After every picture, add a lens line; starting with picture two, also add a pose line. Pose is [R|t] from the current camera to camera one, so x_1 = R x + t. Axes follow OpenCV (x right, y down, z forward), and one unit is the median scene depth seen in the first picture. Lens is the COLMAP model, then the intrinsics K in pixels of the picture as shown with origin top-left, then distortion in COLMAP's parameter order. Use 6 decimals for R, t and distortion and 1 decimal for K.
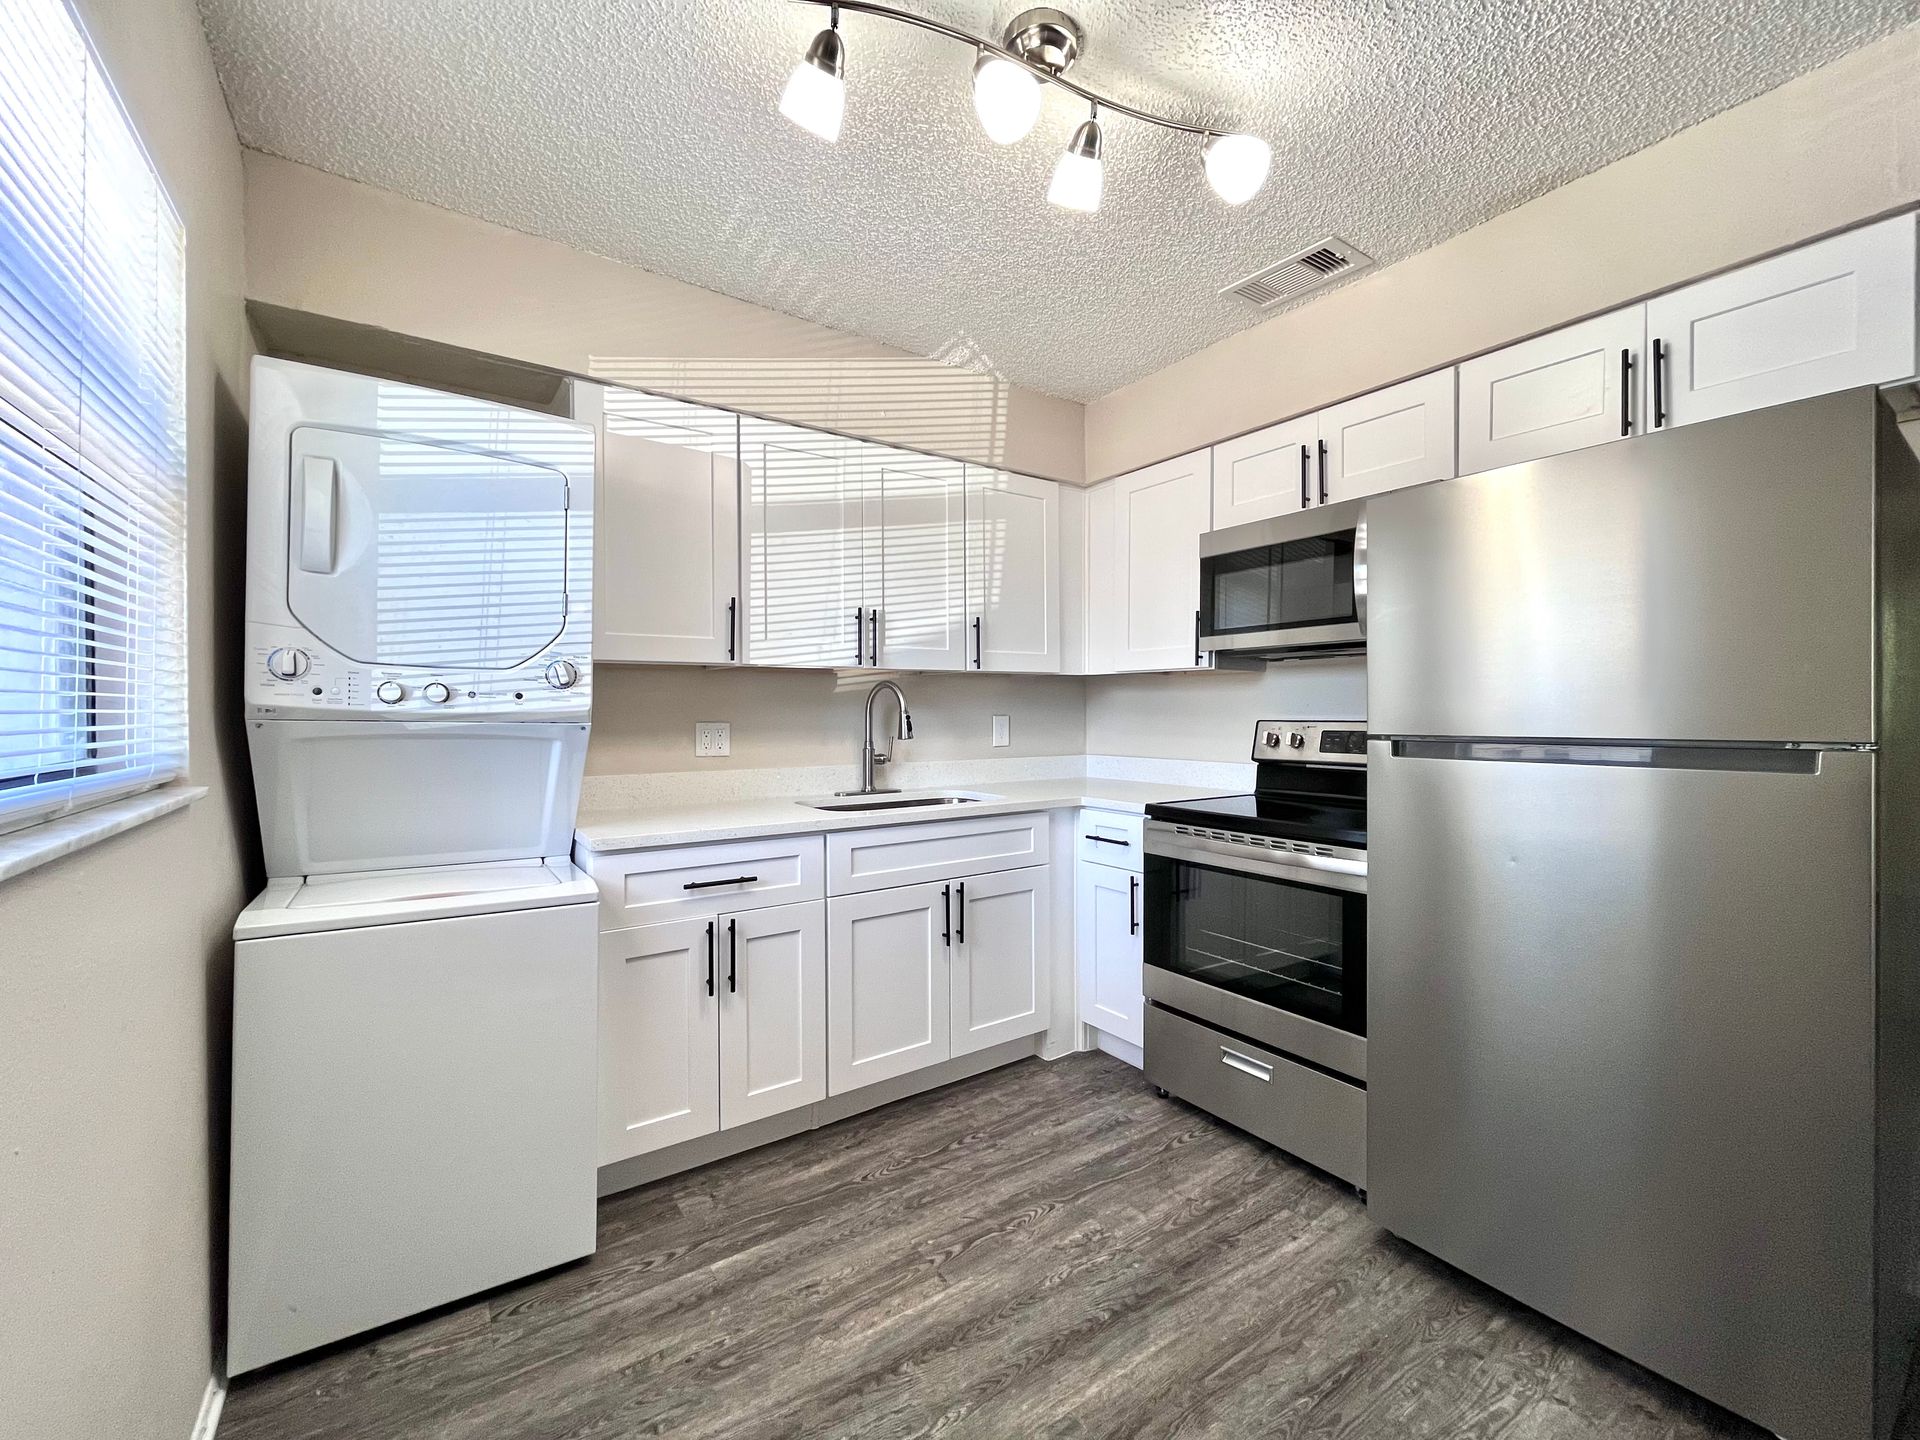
lens RADIAL K [[779.7, 0, 960.0], [0, 779.7, 720.0], [0, 0, 1]] dist [-0.000858, 0.000351]
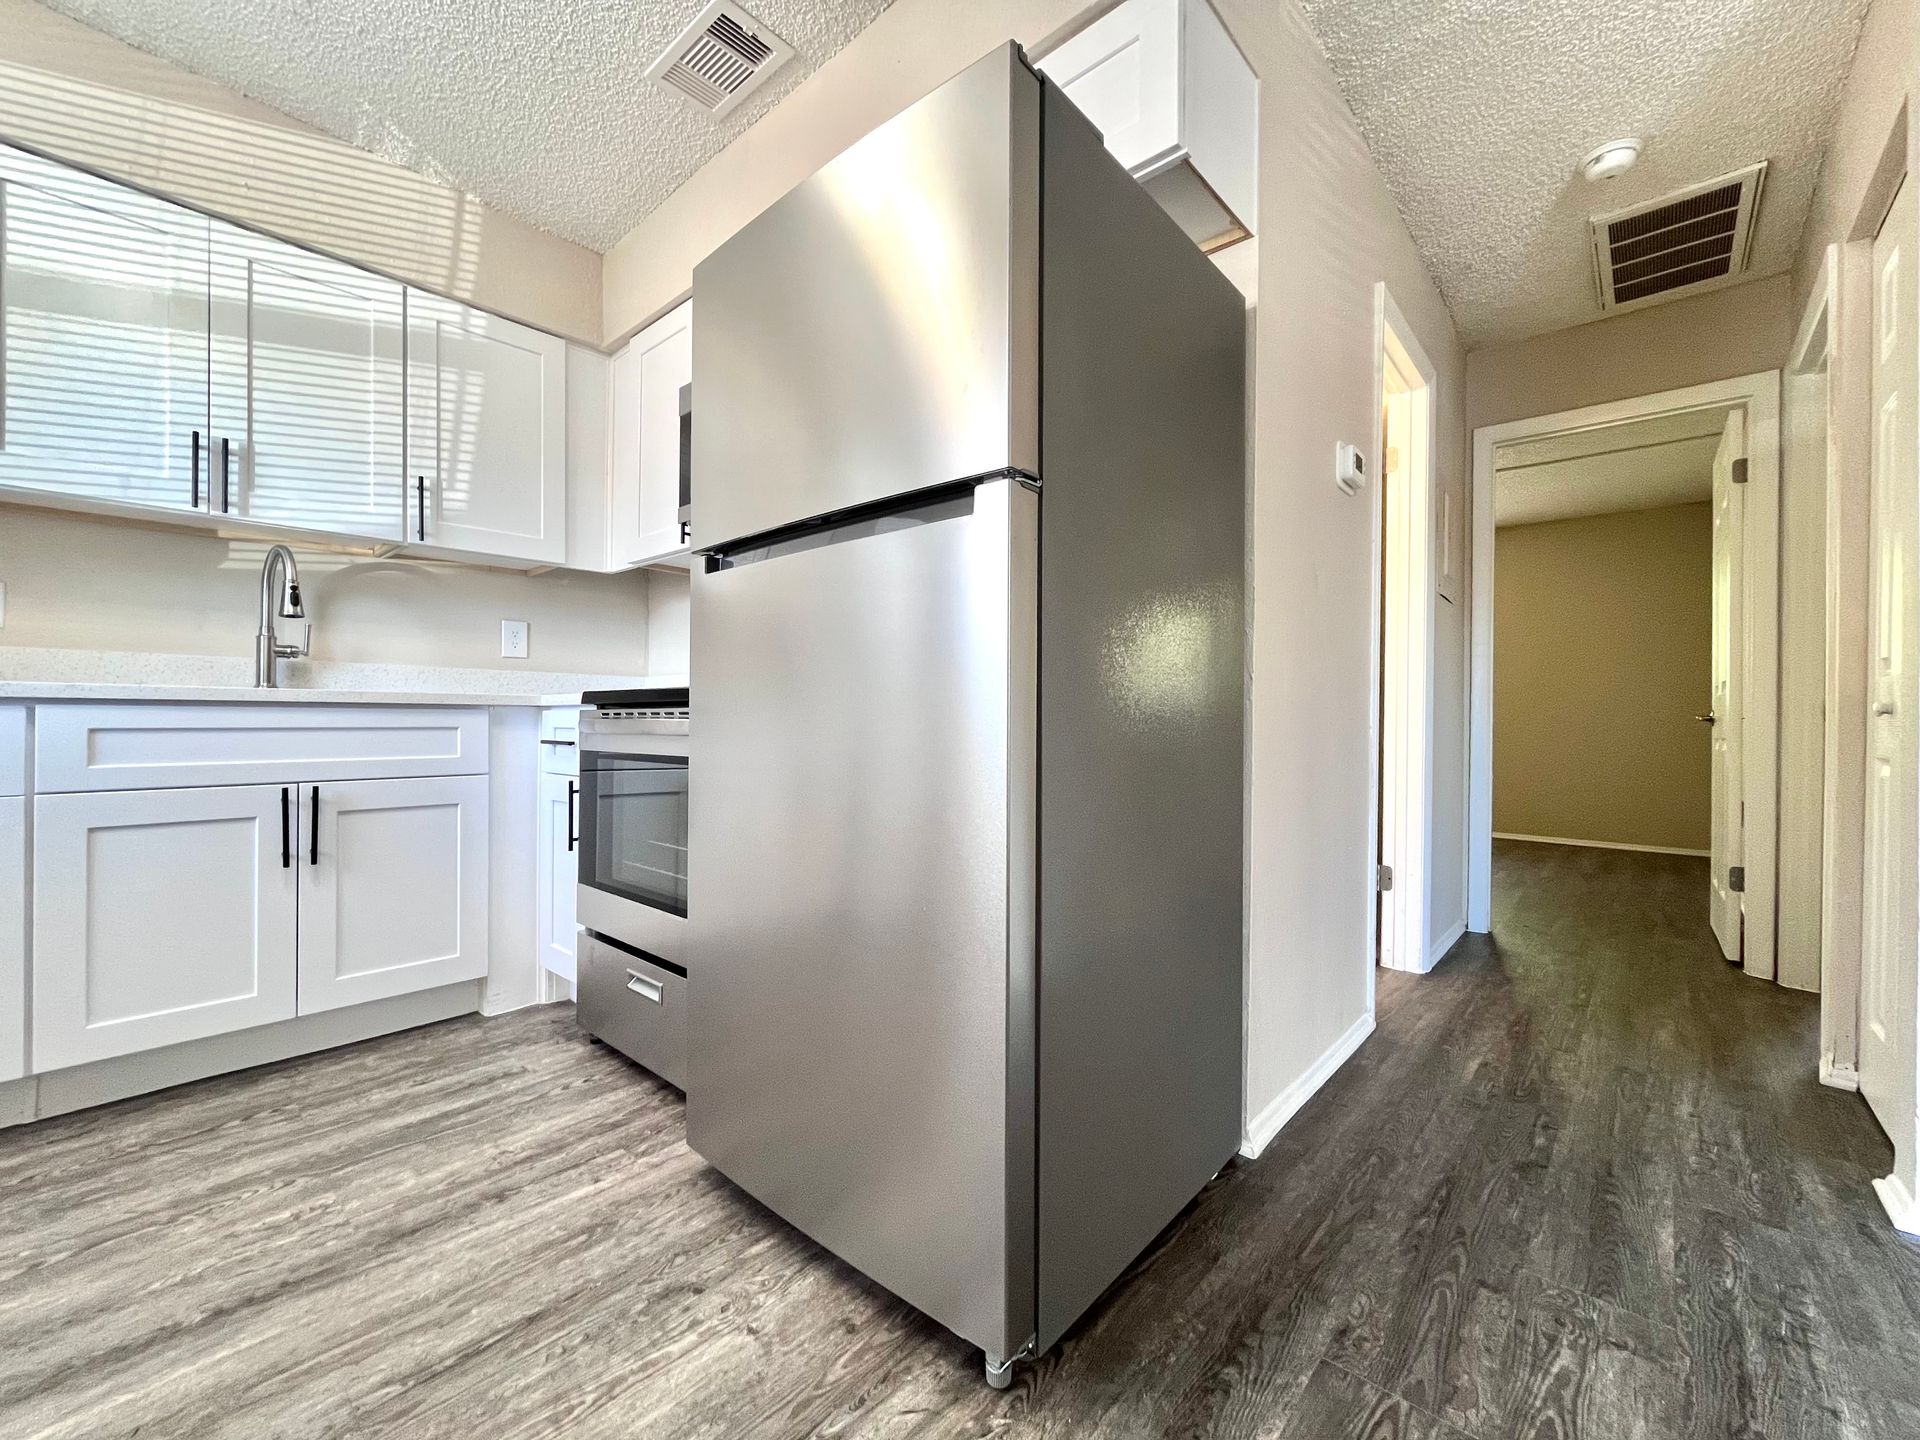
lens RADIAL K [[781.3, 0, 951.7], [0, 781.3, 722.3], [0, 0, 1]] dist [-0.005085, 0.000103]
pose [[0.973494, 0.001686, 0.228704, 0.467594], [-0.000991, 0.999995, -0.003151, 0.153677], [-0.228709, 0.002840, 0.973491, 0.108122]]
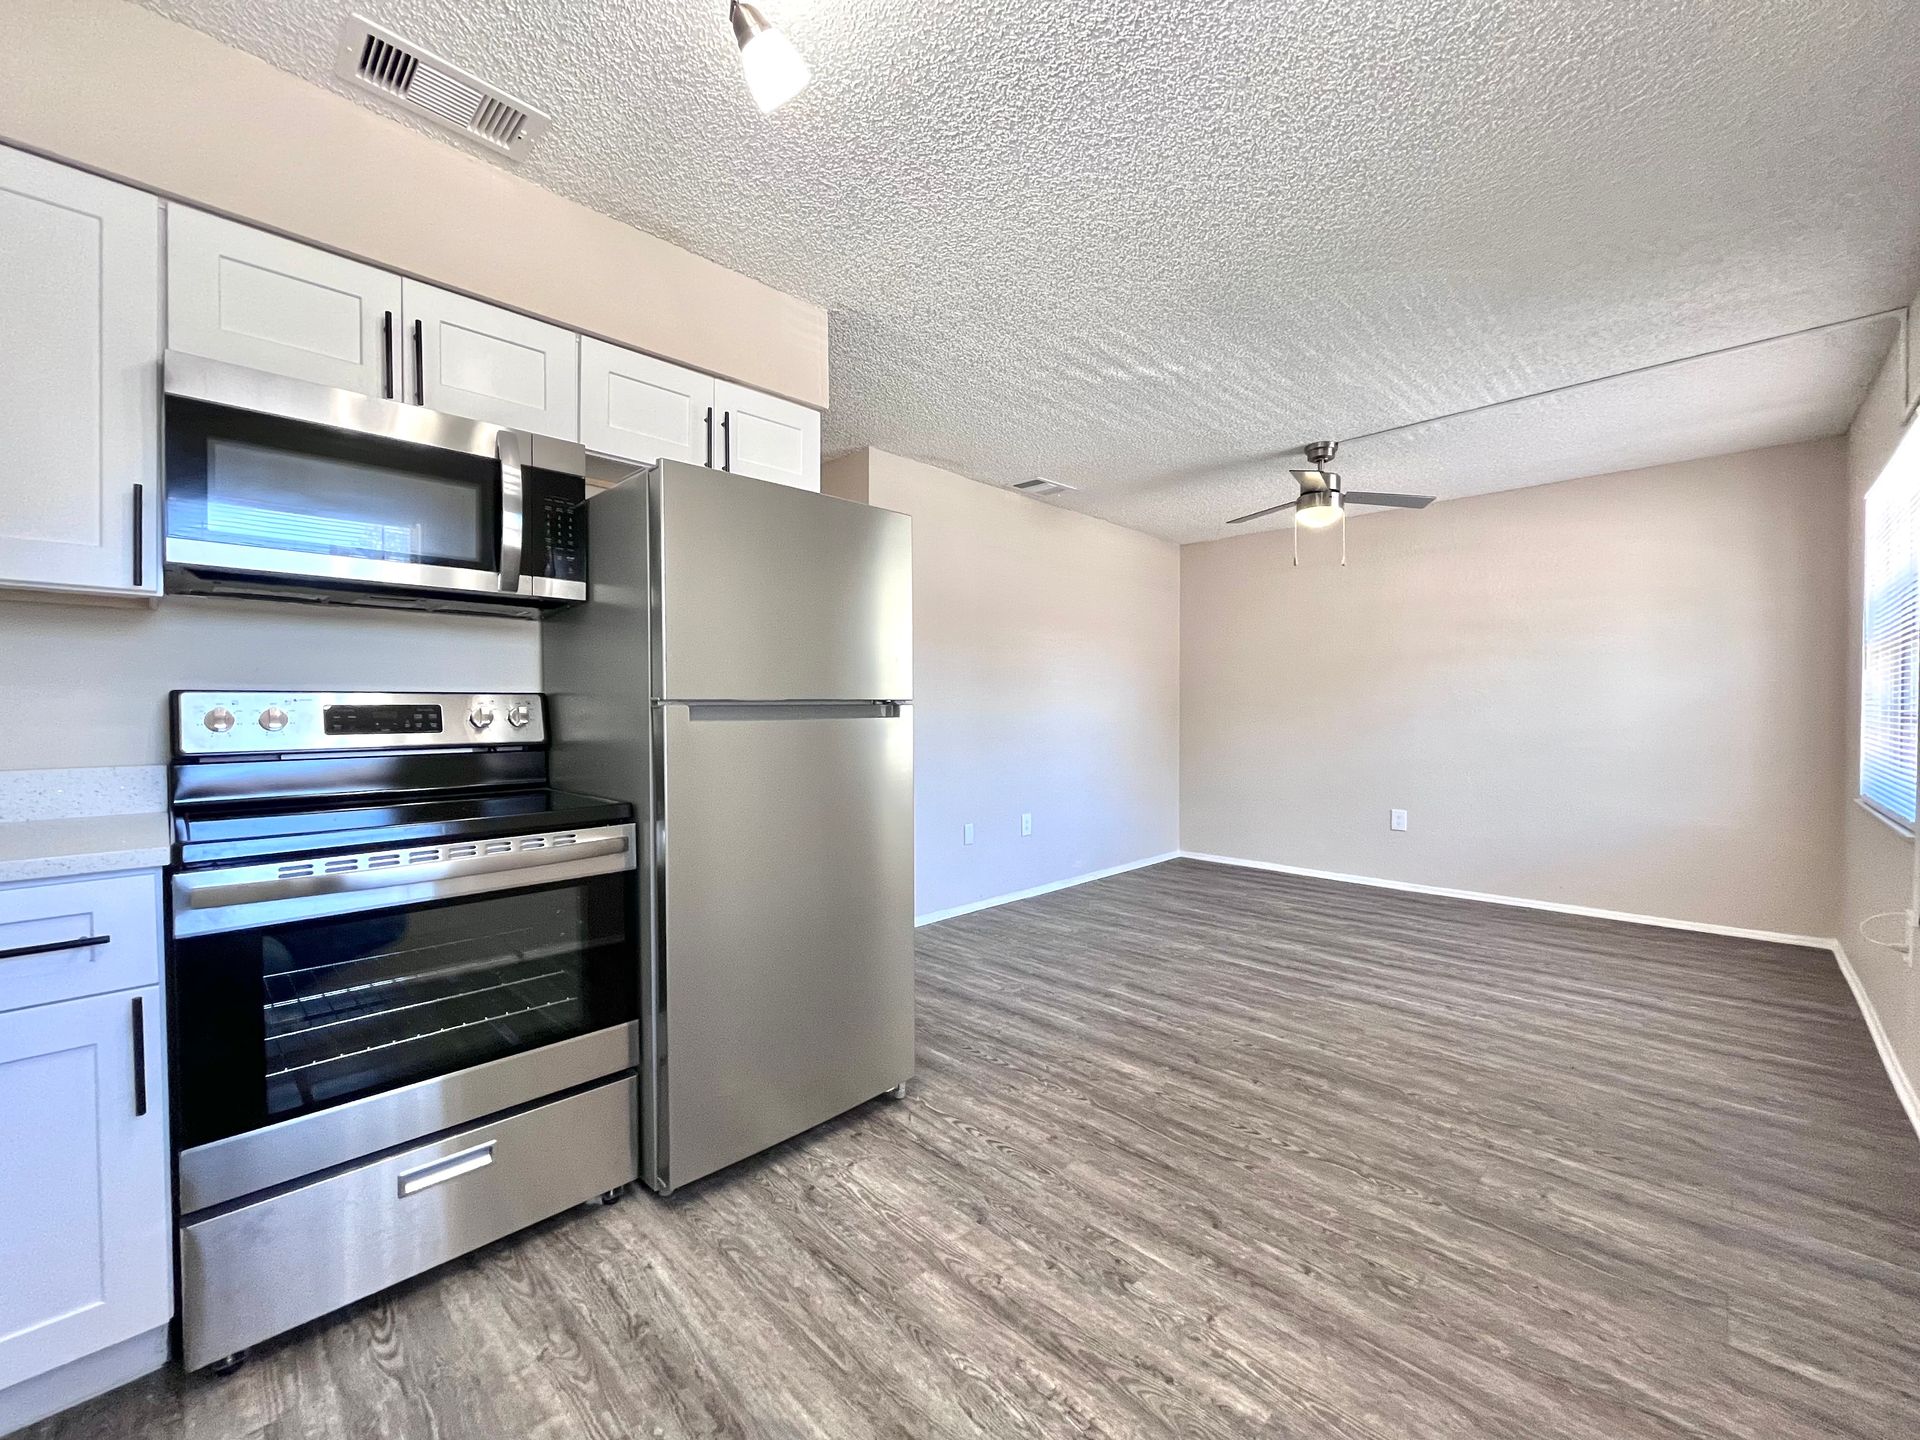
lens RADIAL K [[781.3, 0, 951.7], [0, 781.3, 722.3], [0, 0, 1]] dist [-0.005085, 0.000103]
pose [[-0.181663, -0.019176, 0.983174, -0.384972], [0.013897, 0.999660, 0.022065, 0.023593], [-0.983263, 0.017672, -0.181335, 0.632673]]
